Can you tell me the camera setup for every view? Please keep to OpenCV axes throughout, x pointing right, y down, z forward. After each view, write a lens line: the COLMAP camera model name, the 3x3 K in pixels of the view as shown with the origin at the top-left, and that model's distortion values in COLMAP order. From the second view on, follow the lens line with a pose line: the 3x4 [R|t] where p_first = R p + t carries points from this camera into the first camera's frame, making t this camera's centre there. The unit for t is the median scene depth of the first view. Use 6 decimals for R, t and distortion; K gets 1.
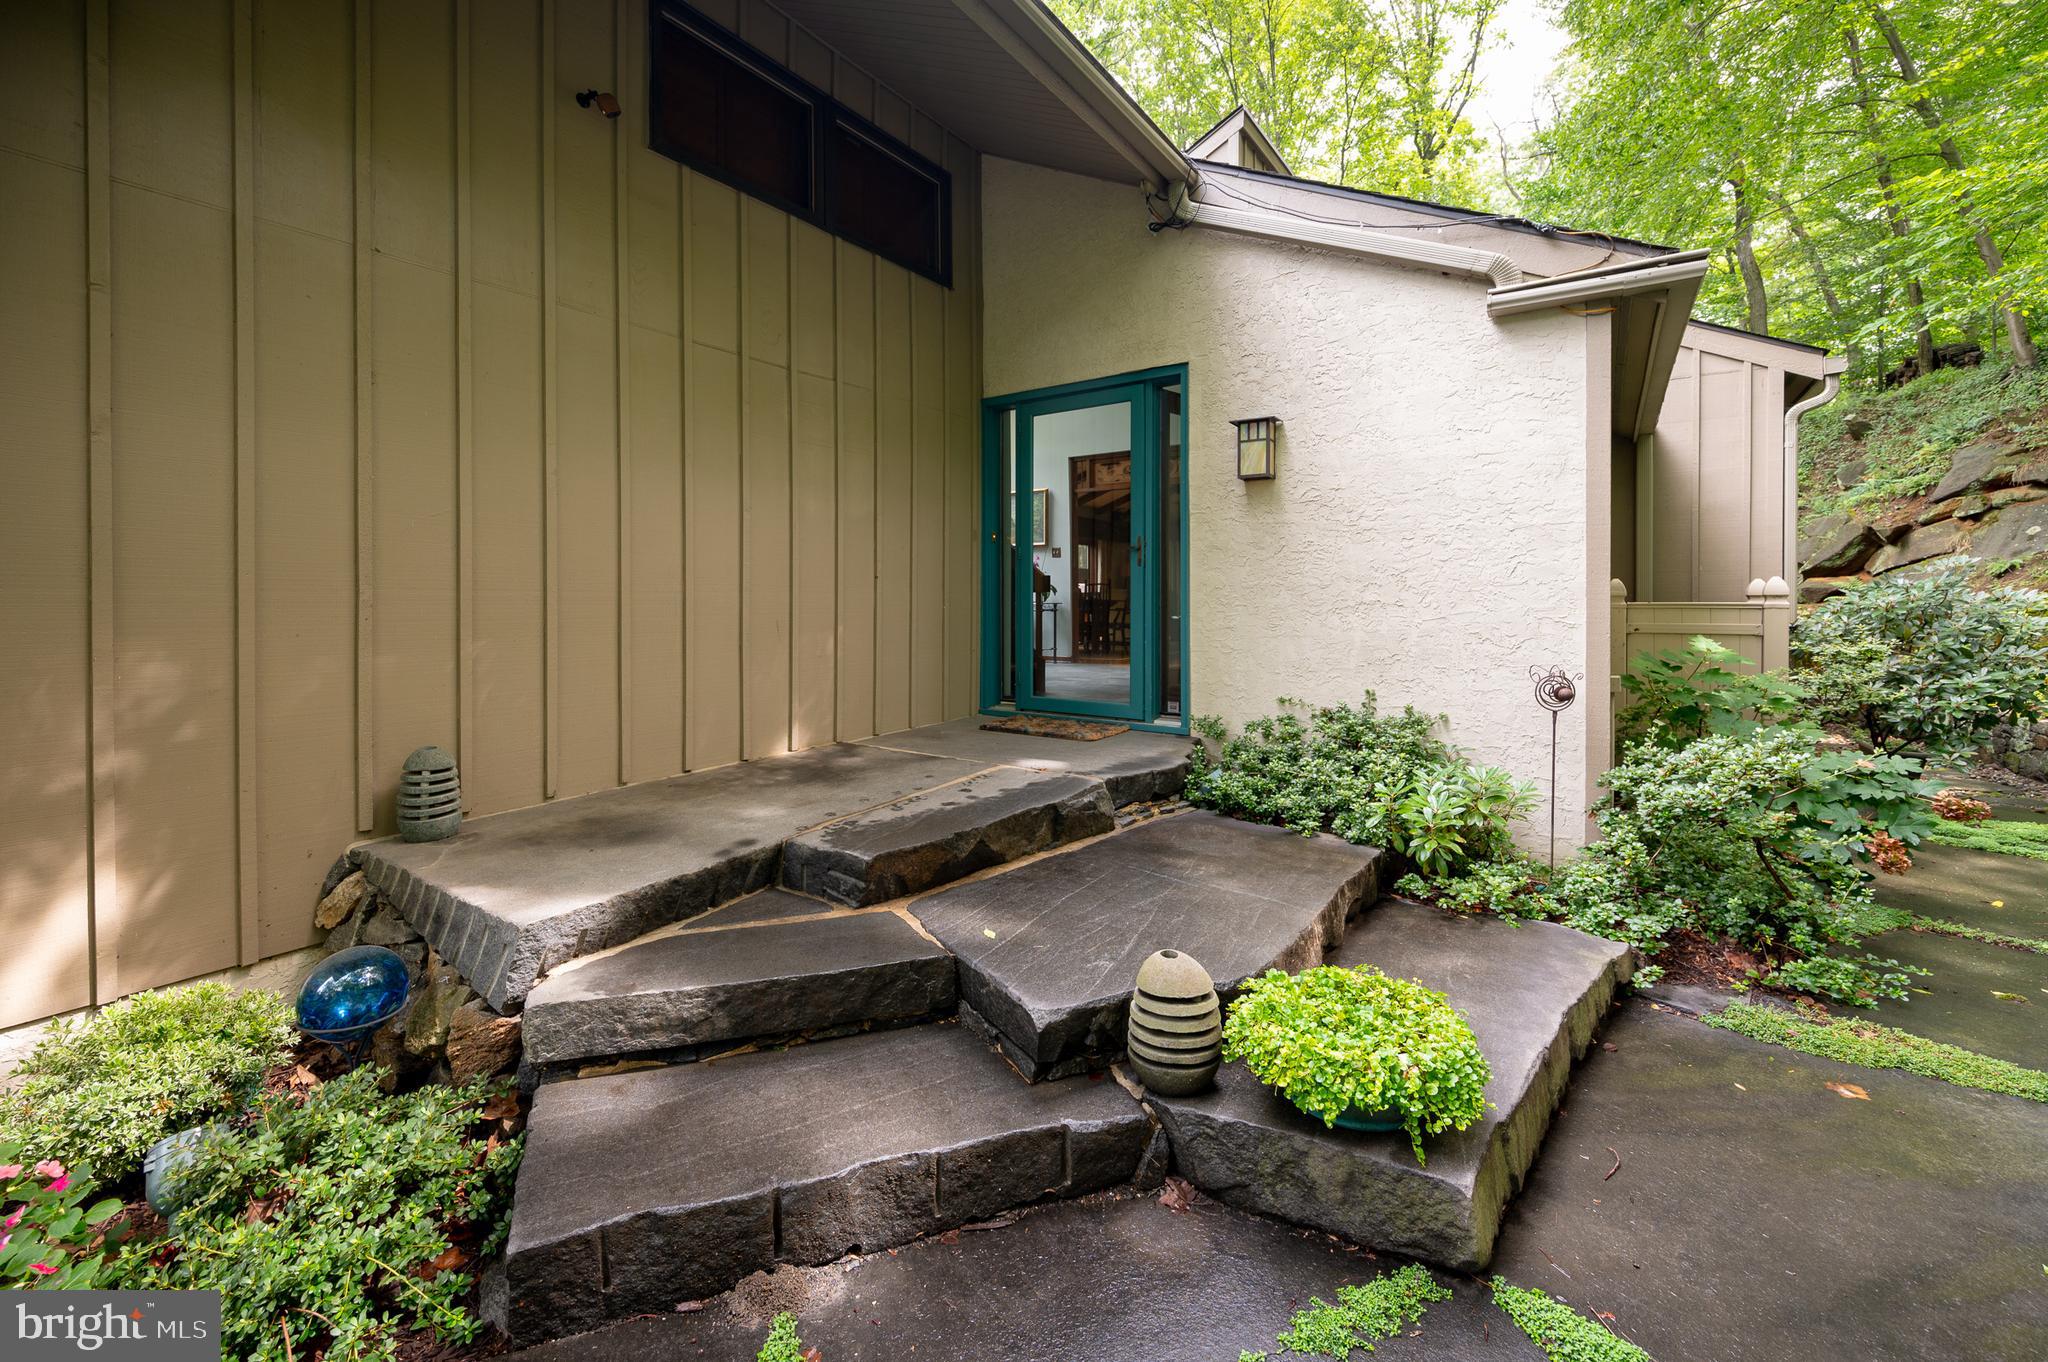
lens RADIAL K [[831.4, 0, 1024.8], [0, 831.4, 600.8], [0, 0, 1]] dist [0.001485, 0.000143]
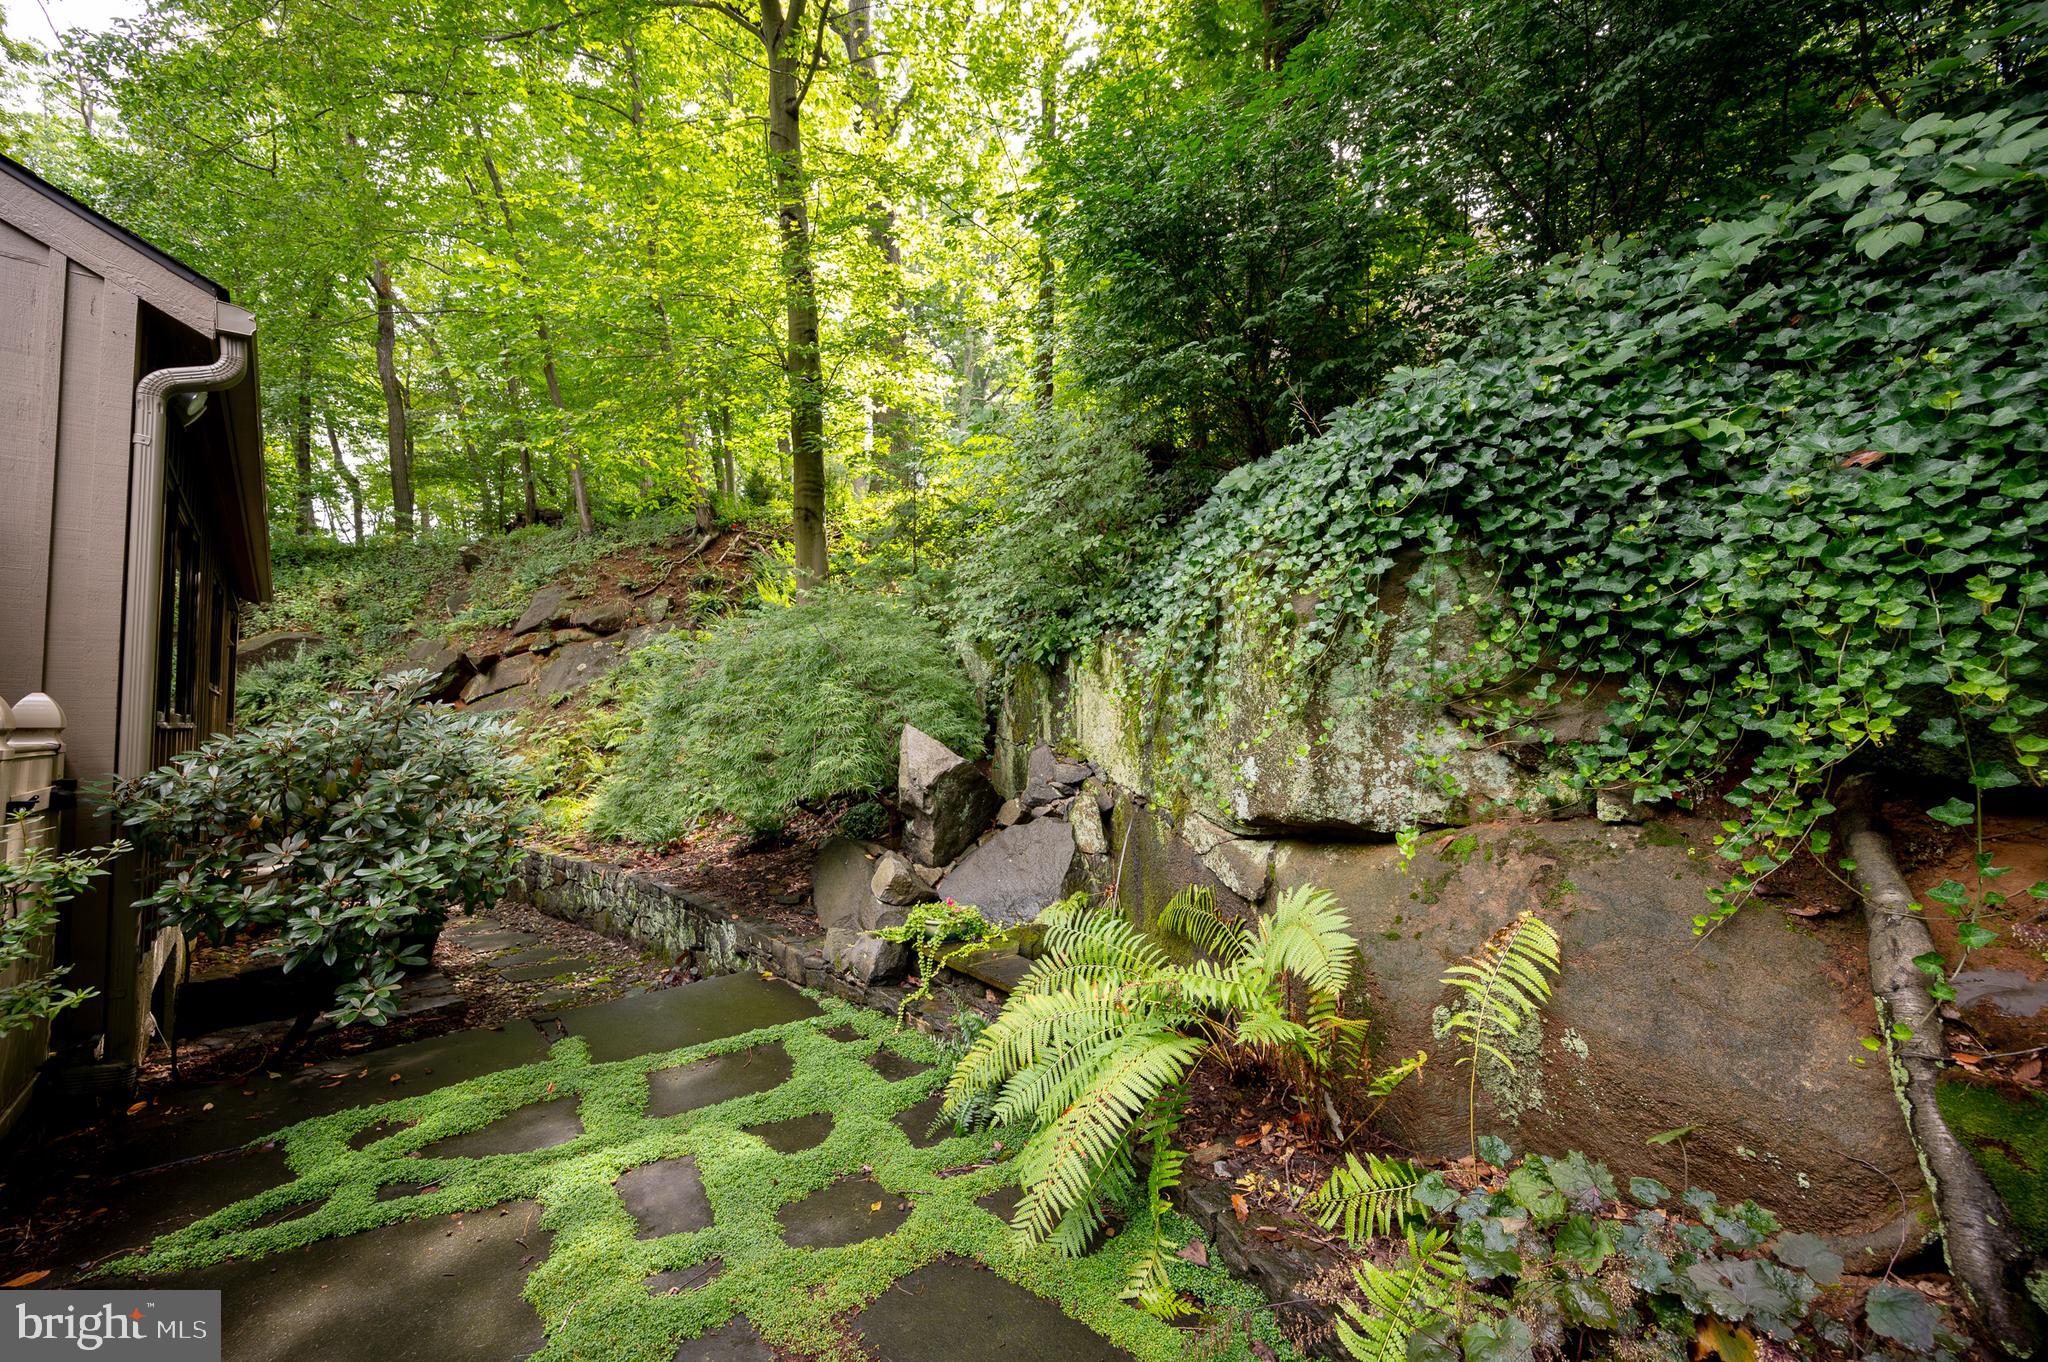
lens RADIAL K [[810.2, 0, 1030.0], [0, 810.2, 686.3], [0, 0, 1]] dist [0.000454, 0.000121]
pose [[0.212357, 0.047011, 0.976061, 0.743701], [0.001939, 0.998820, -0.048529, -0.009785], [-0.977190, 0.012198, 0.212015, 0.476404]]
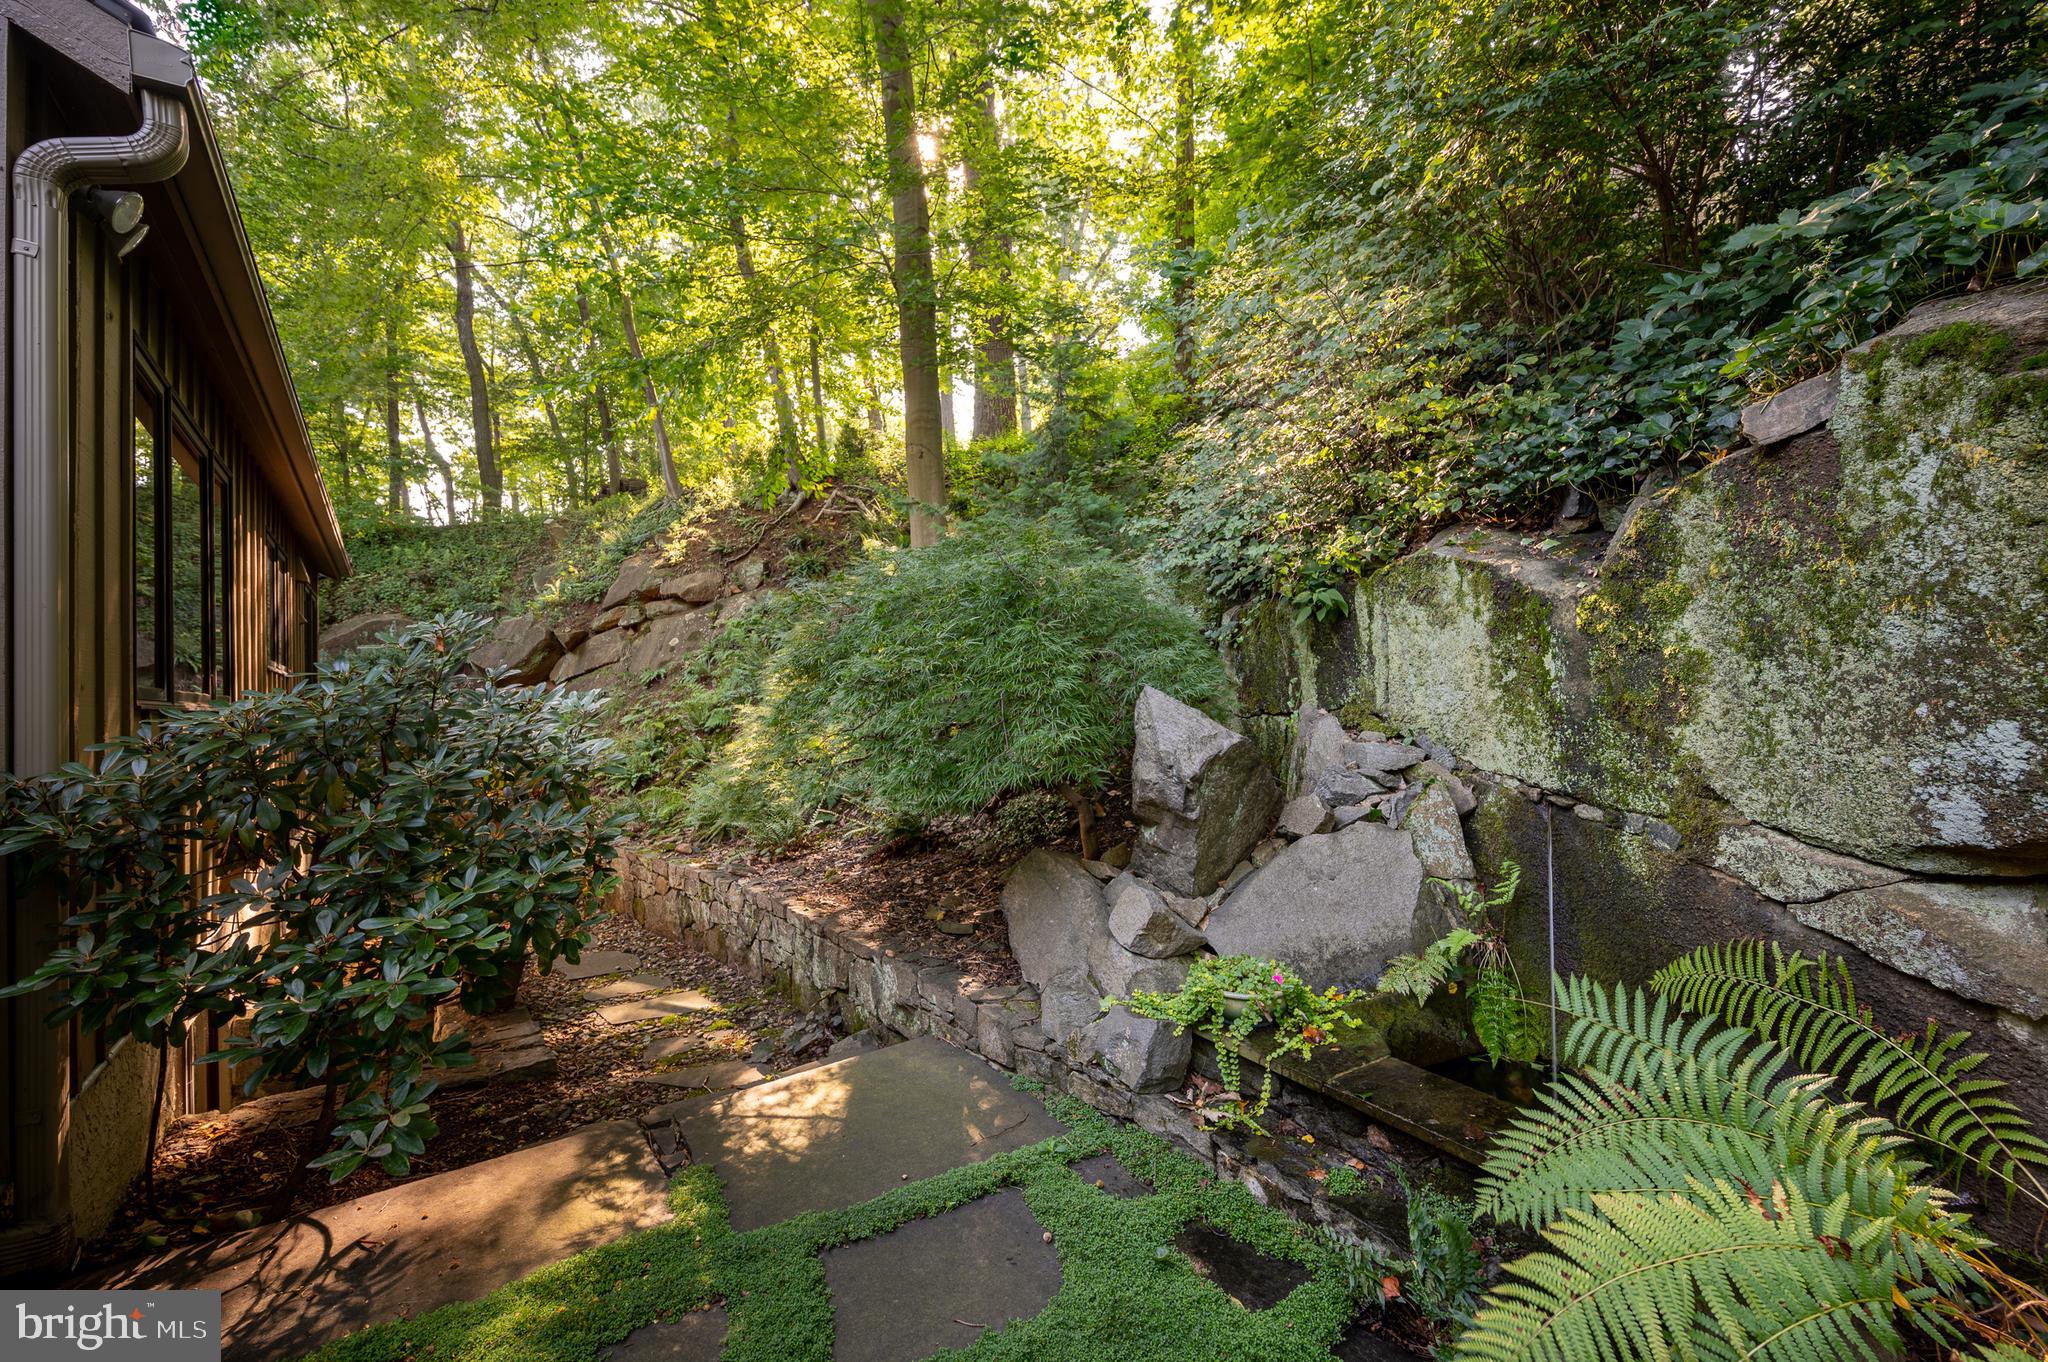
lens RADIAL K [[858.4, 0, 1028.4], [0, 858.4, 690.5], [0, 0, 1]] dist [0.002516, -0.000200]
pose [[0.320099, 0.010153, 0.947330, 0.985876], [0.018442, 0.999686, -0.016946, 0.003103], [-0.947205, 0.022895, 0.319811, 0.705650]]
